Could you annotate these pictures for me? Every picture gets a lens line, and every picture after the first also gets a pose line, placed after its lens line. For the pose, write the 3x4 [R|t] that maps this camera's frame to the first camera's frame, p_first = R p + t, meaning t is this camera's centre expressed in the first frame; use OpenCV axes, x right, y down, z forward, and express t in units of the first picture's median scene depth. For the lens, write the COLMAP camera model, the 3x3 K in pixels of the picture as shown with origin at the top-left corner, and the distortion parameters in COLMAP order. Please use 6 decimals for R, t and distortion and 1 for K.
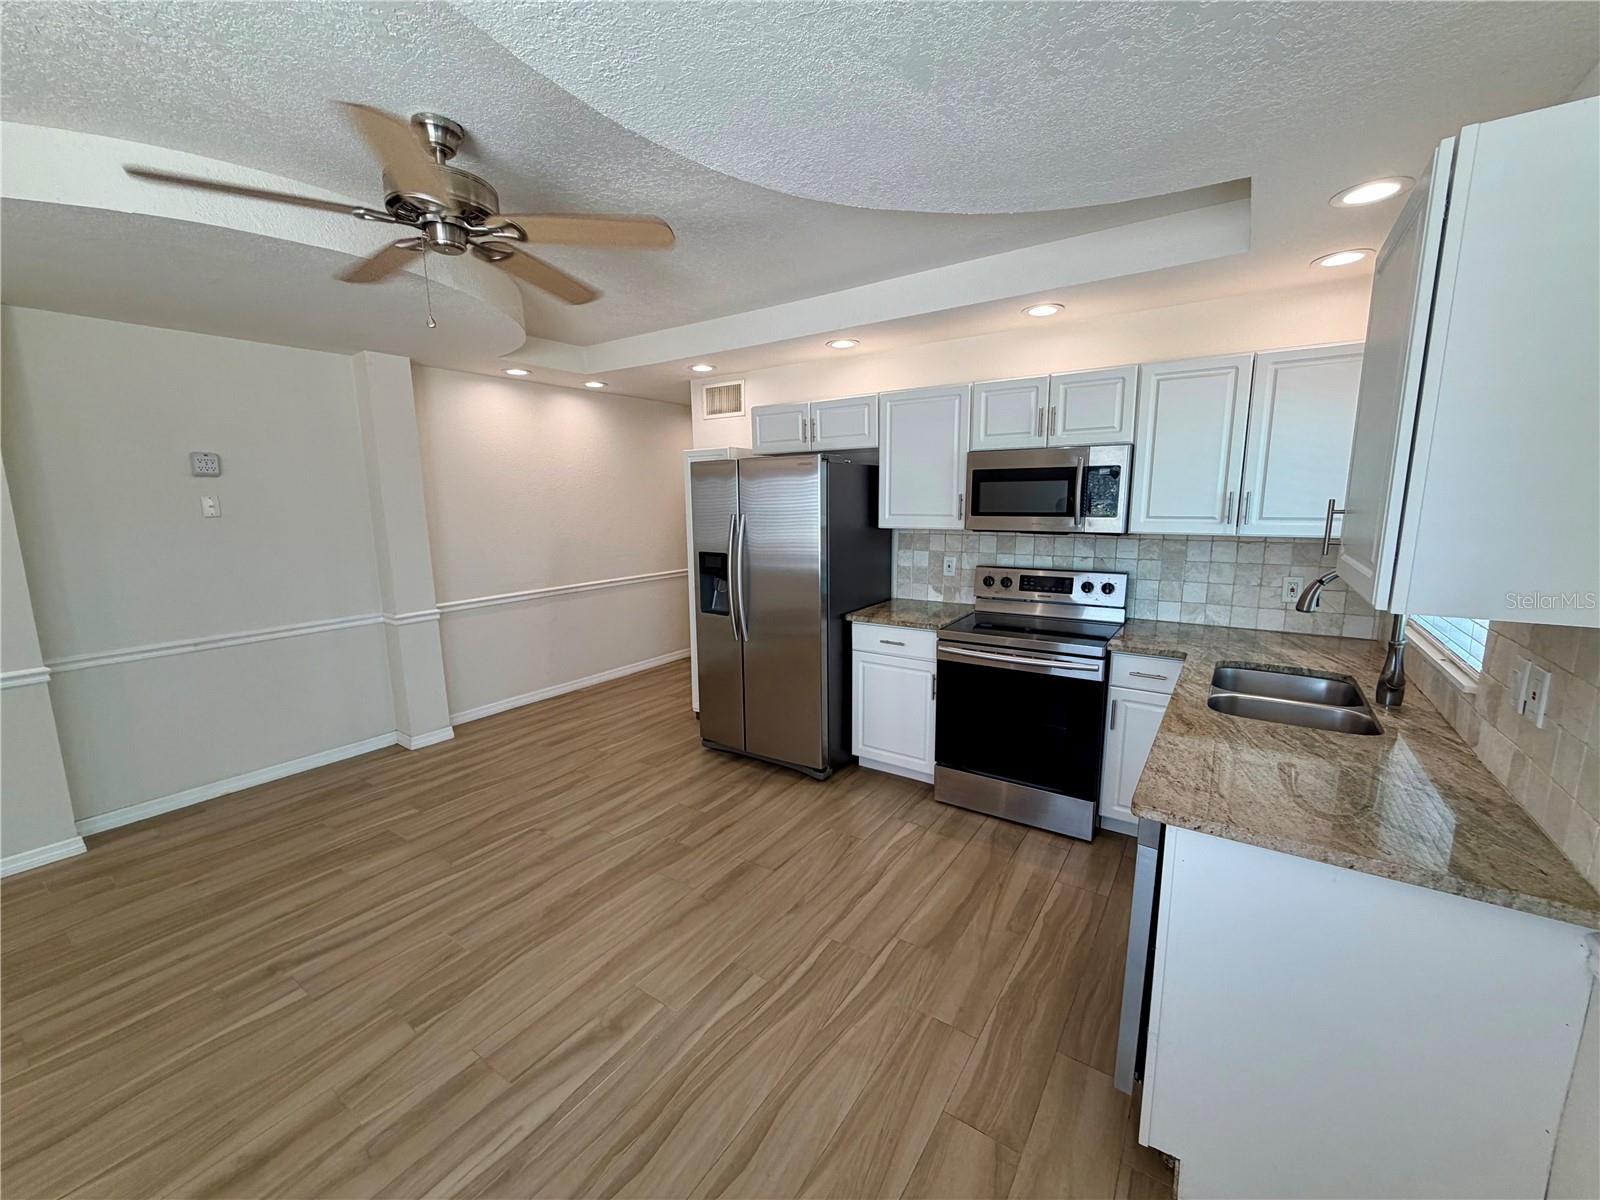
lens RADIAL K [[641.3, 0, 792.7], [0, 641.3, 601.8], [0, 0, 1]] dist [0.000341, -0.000671]
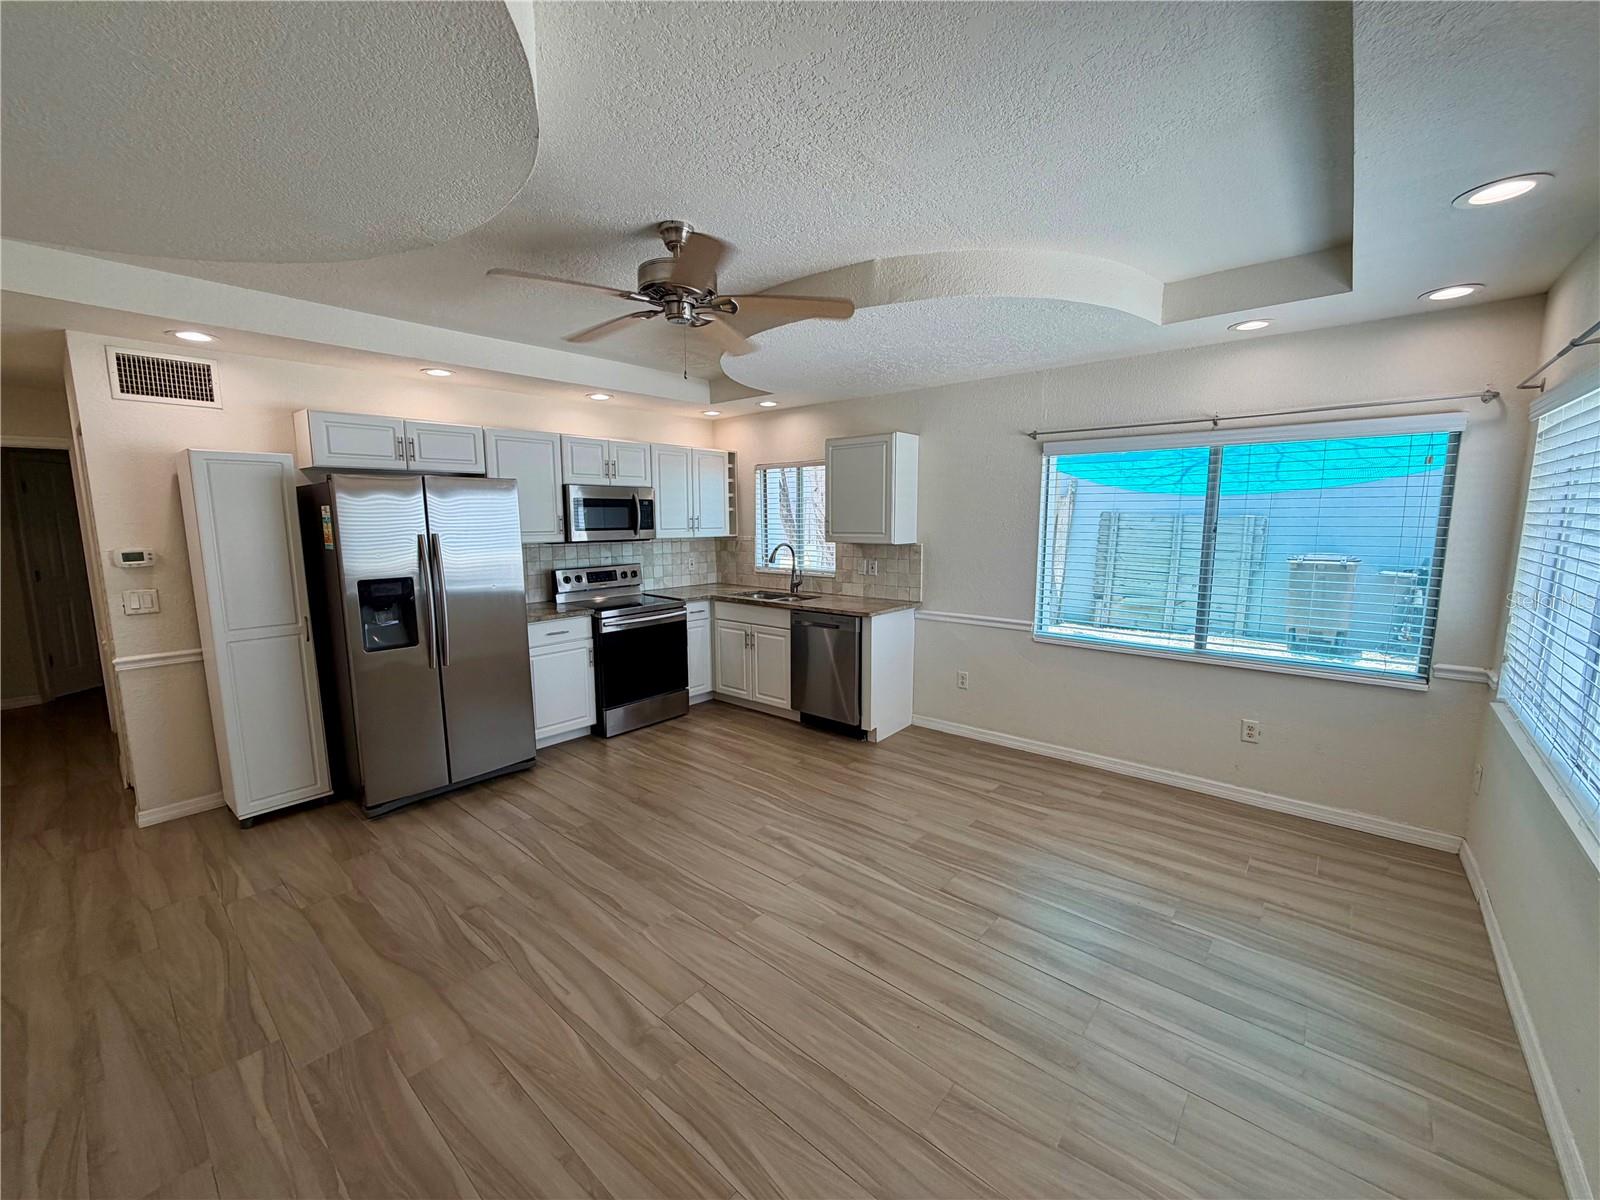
lens RADIAL K [[641.3, 0, 794.2], [0, 641.3, 602.1], [0, 0, 1]] dist [0.000341, -0.000671]
pose [[0.109734, -0.121425, 0.986516, -1.080824], [0.168292, 0.980450, 0.101958, -0.048046], [-0.979610, 0.154835, 0.128024, 0.402098]]
